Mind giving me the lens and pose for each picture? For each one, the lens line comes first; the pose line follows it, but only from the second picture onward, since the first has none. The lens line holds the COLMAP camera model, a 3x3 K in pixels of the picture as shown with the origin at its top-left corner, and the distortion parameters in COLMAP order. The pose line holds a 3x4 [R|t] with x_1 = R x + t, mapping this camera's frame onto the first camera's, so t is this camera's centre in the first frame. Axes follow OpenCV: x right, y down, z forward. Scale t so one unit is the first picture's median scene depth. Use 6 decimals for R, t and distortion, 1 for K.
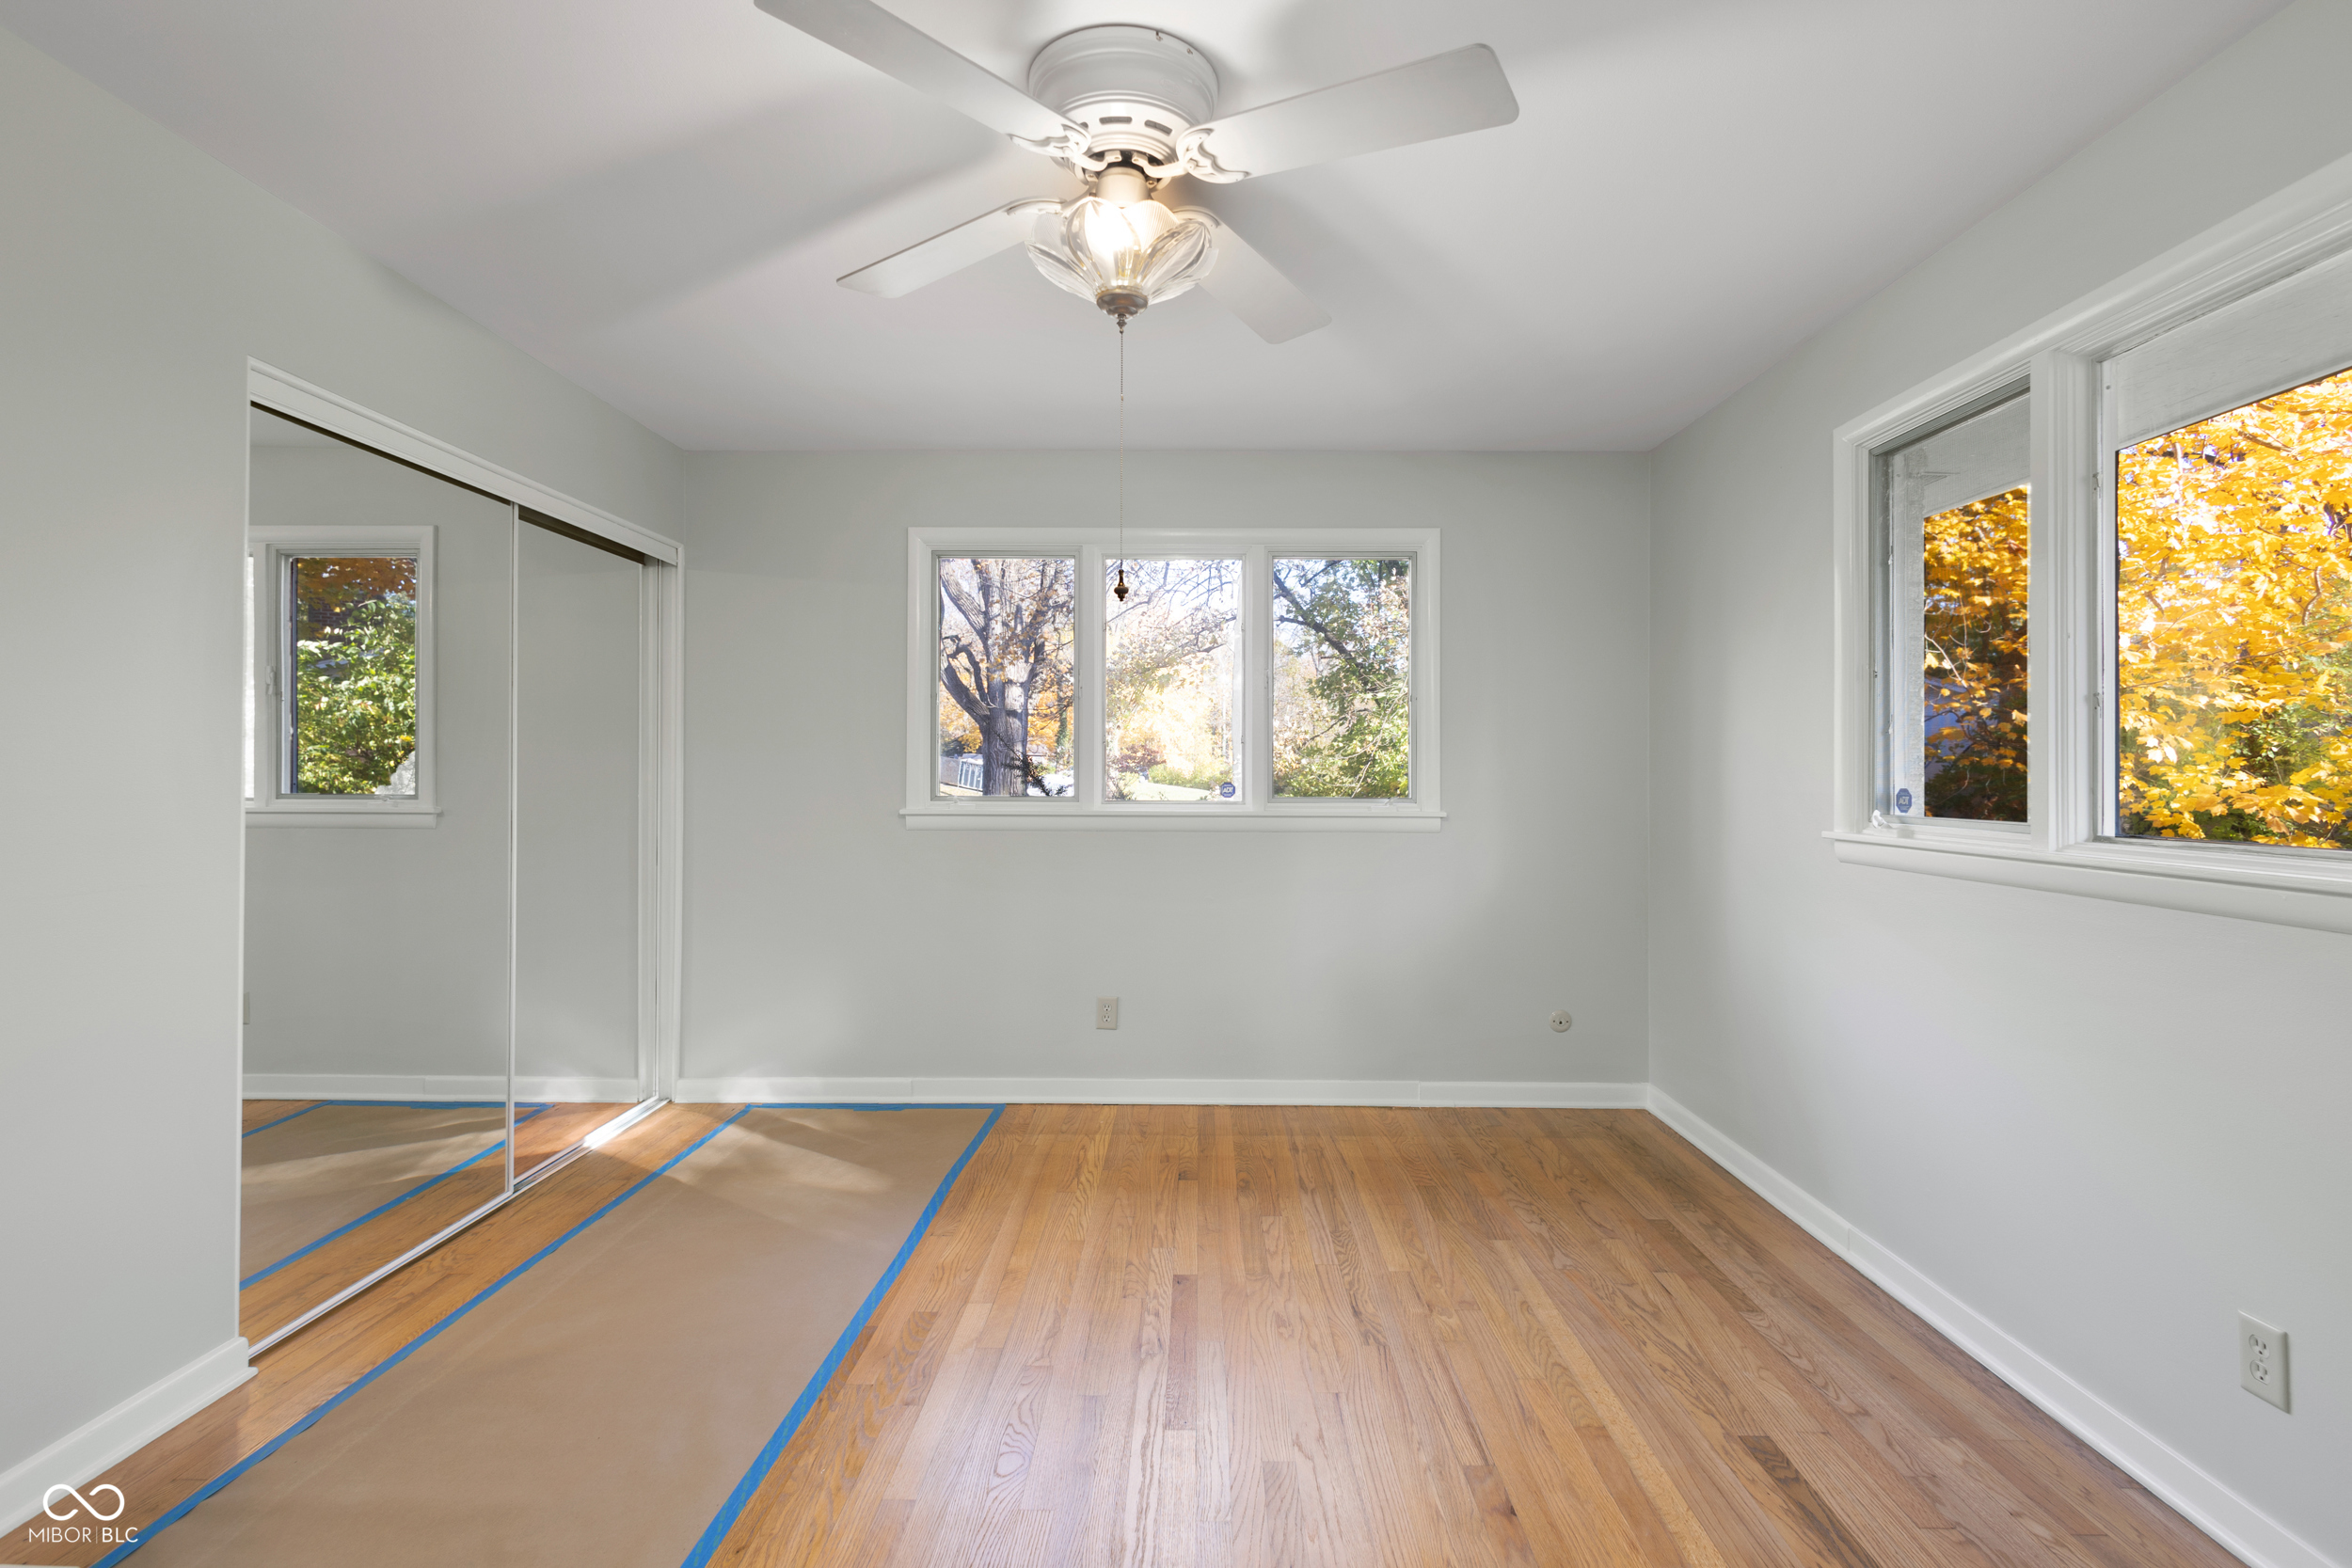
lens RADIAL K [[1093.8, 0, 1217.5], [0, 1093.8, 754.7], [0, 0, 1]] dist [0.009795, -0.003559]
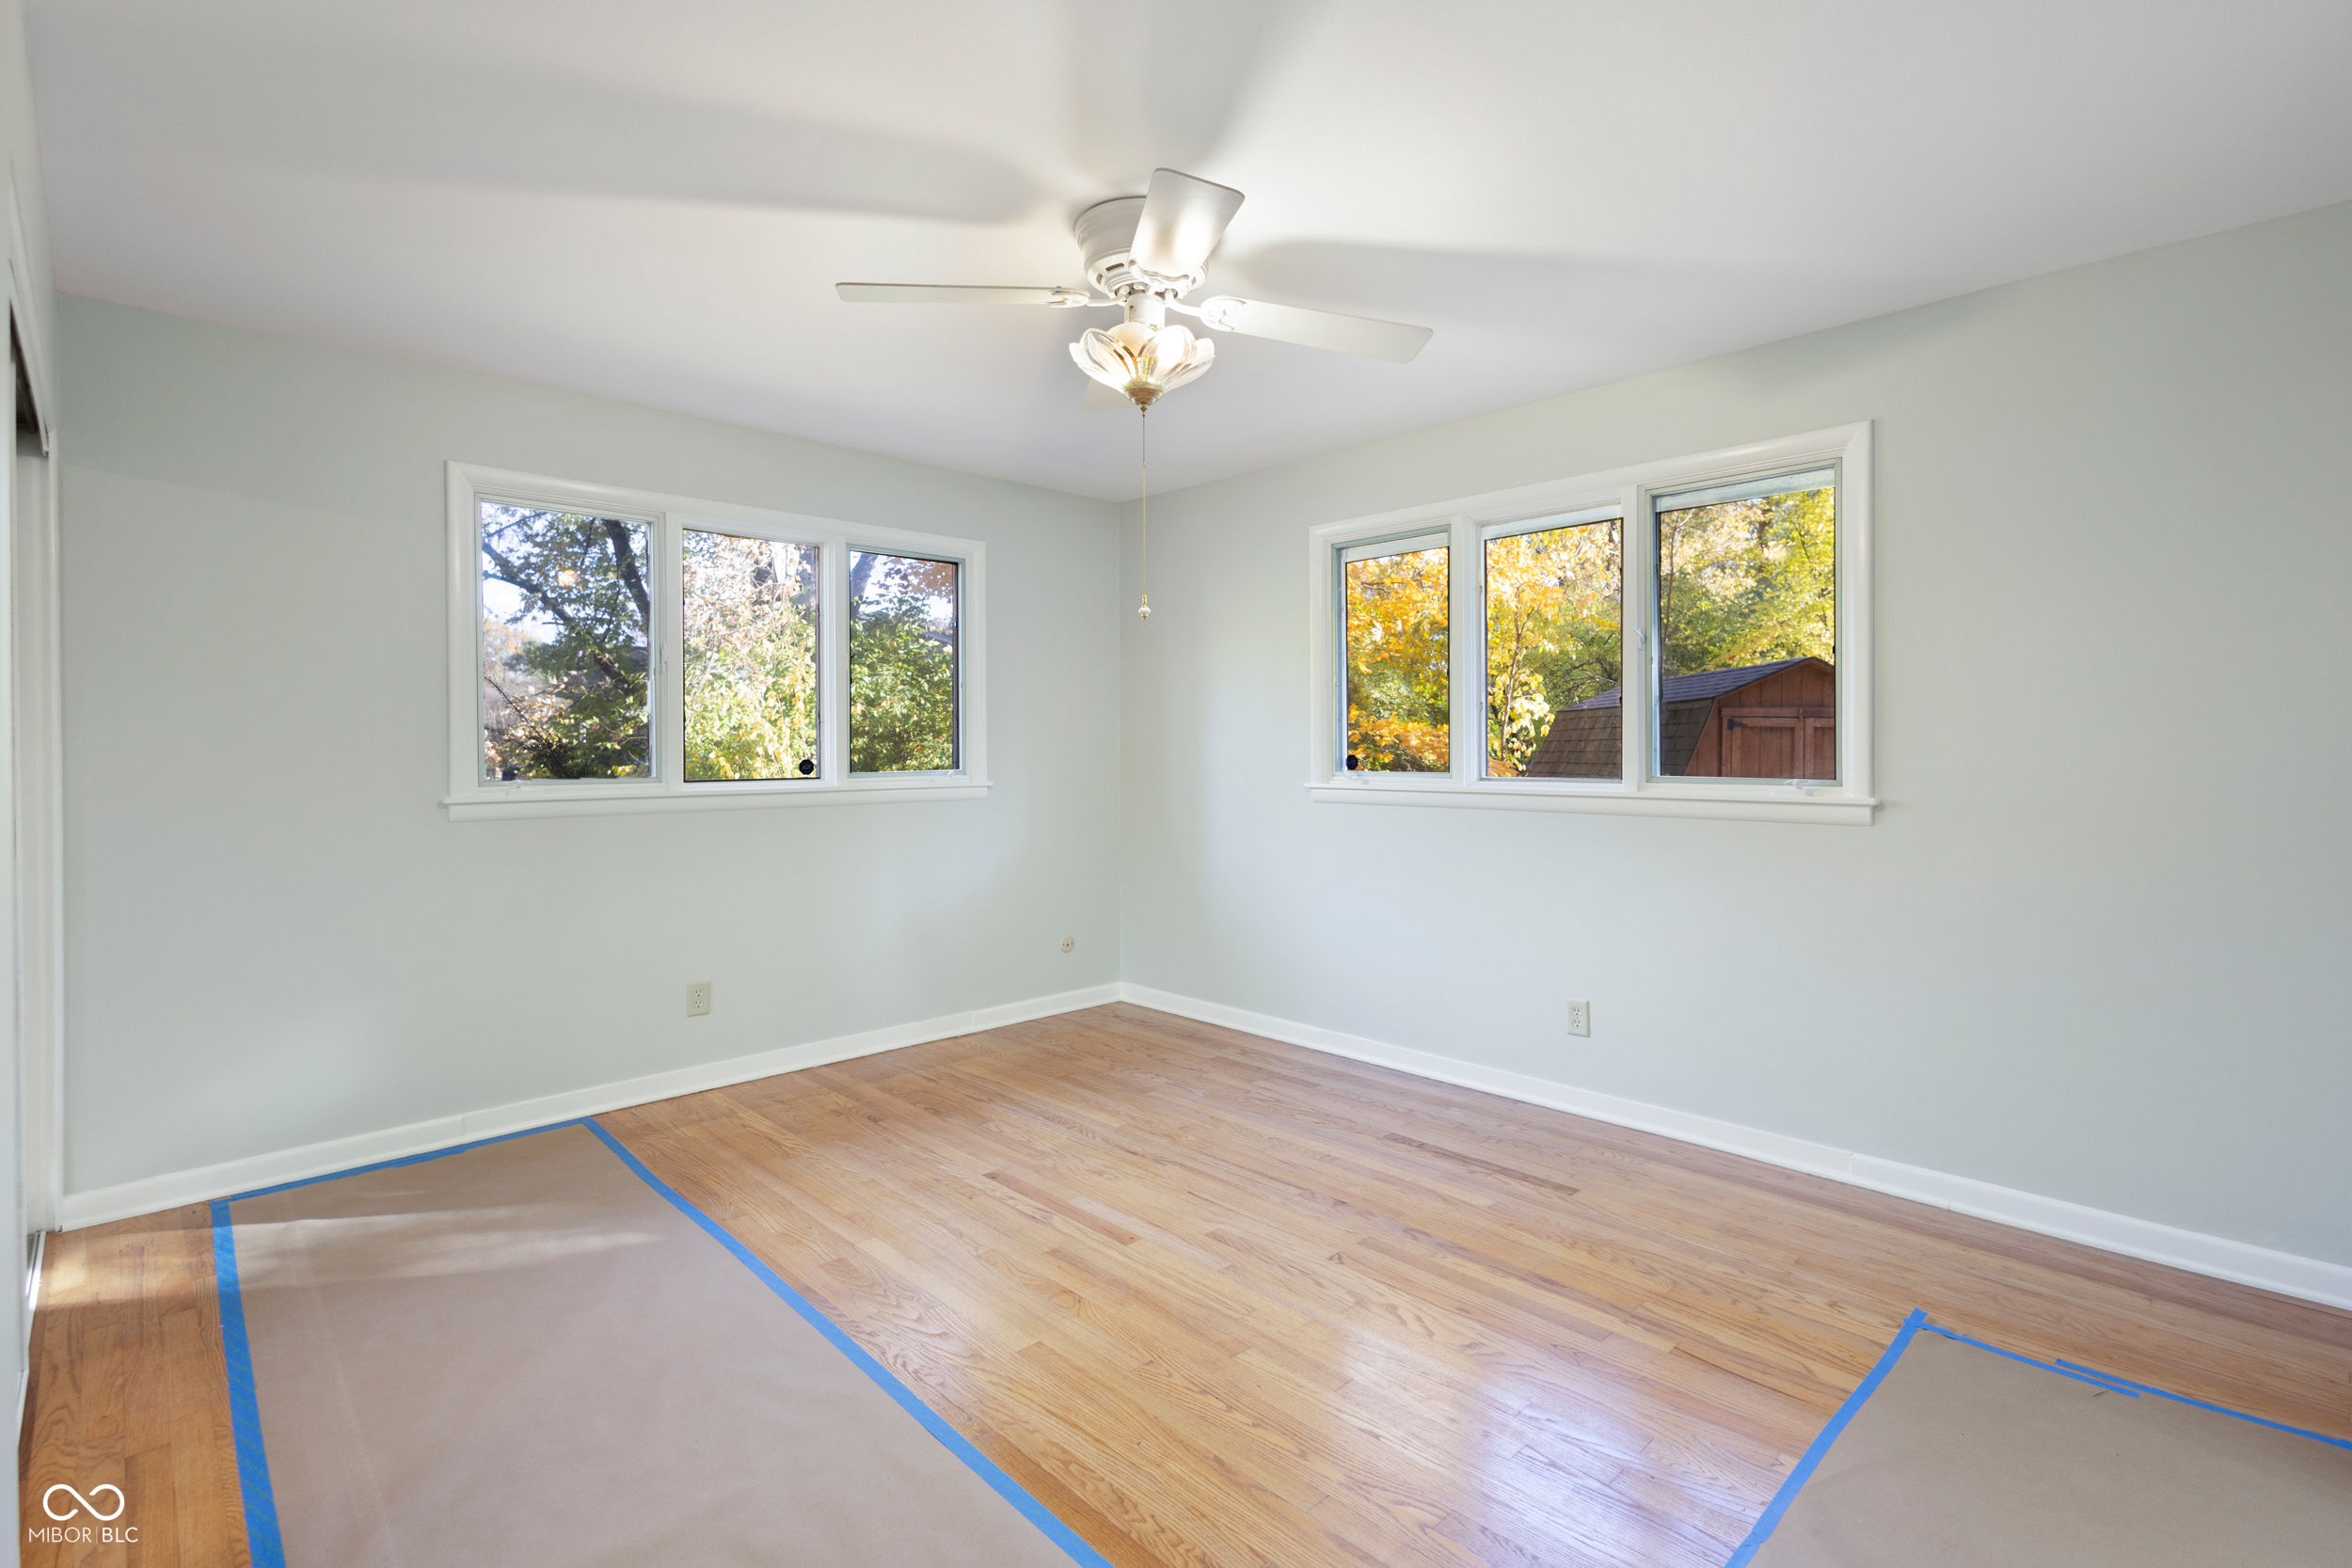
lens RADIAL K [[1093.8, 0, 1176.2], [0, 1093.8, 733.3], [0, 0, 1]] dist [0.009795, -0.003559]
pose [[0.716389, 0.000750, 0.697701, -0.629619], [-0.002270, 0.999997, 0.001256, -0.001886], [-0.697697, -0.002483, 0.716388, 0.010206]]
